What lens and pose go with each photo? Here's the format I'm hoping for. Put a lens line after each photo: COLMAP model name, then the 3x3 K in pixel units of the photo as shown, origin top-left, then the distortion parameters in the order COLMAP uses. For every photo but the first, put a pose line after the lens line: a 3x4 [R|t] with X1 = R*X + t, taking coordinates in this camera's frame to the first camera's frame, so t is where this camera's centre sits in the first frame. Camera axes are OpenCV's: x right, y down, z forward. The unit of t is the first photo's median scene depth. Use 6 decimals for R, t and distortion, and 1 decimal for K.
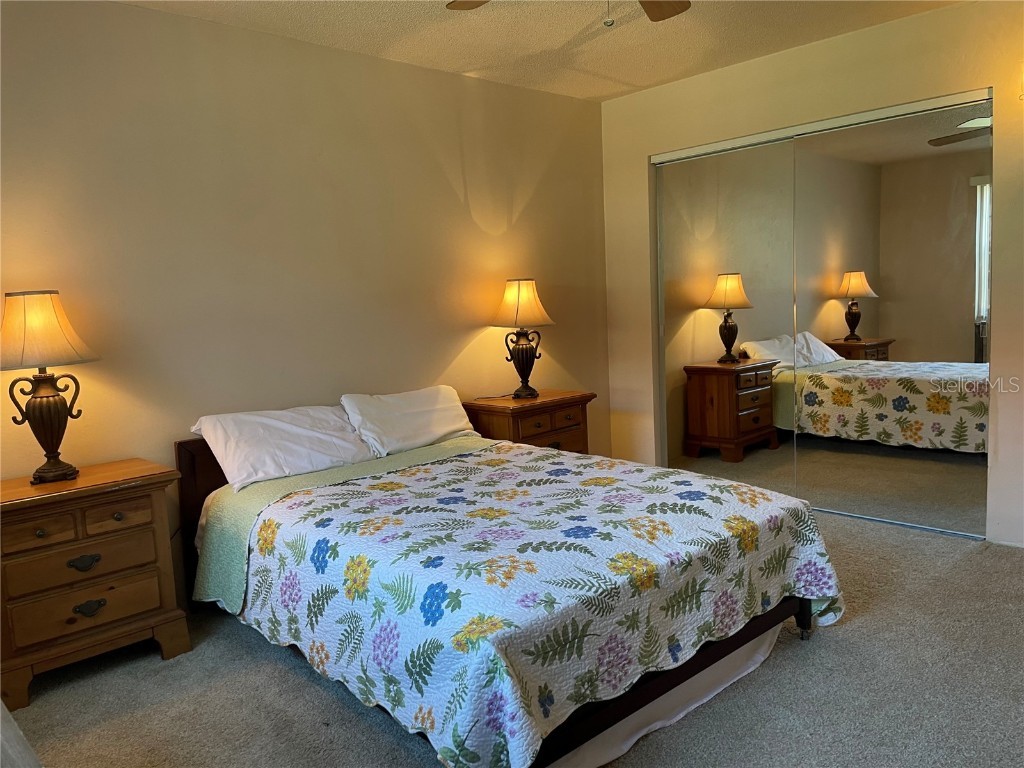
lens RADIAL K [[750.2, 0, 507.3], [0, 750.2, 384.2], [0, 0, 1]] dist [-0.006664, -0.001481]
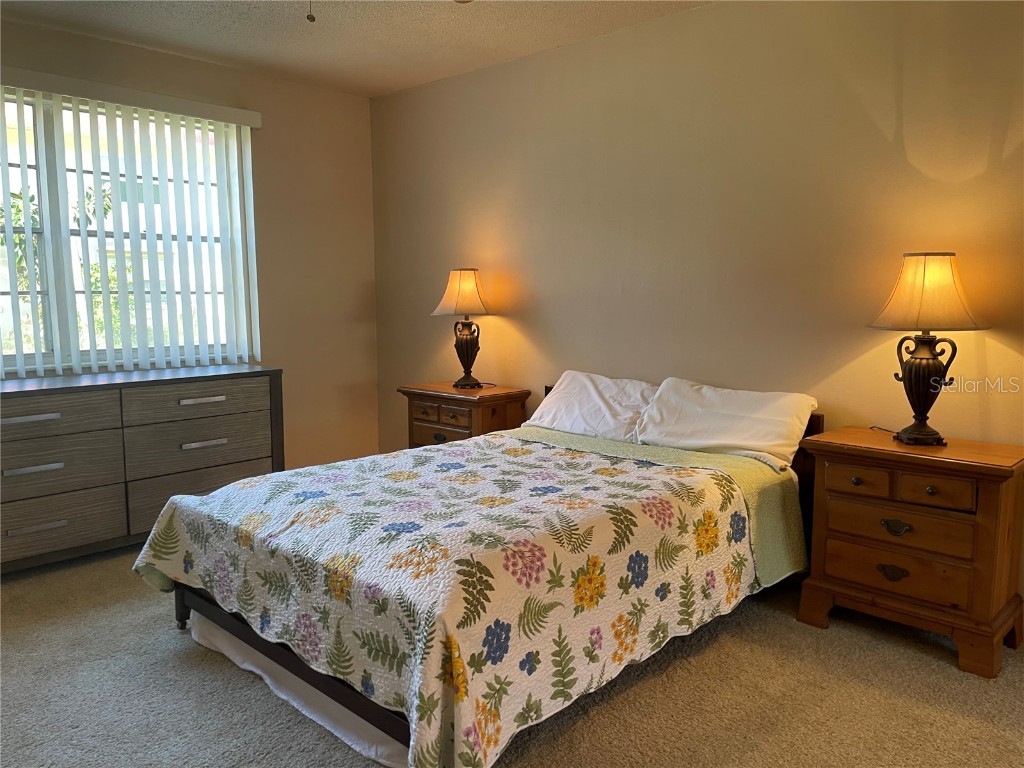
lens RADIAL K [[772.3, 0, 511.7], [0, 772.3, 378.6], [0, 0, 1]] dist [0.109396, -0.146479]
pose [[0.086441, 0.165707, -0.982379, 0.645302], [-0.113411, 0.981297, 0.155545, -0.100294], [0.989781, 0.097968, 0.103617, 0.595276]]
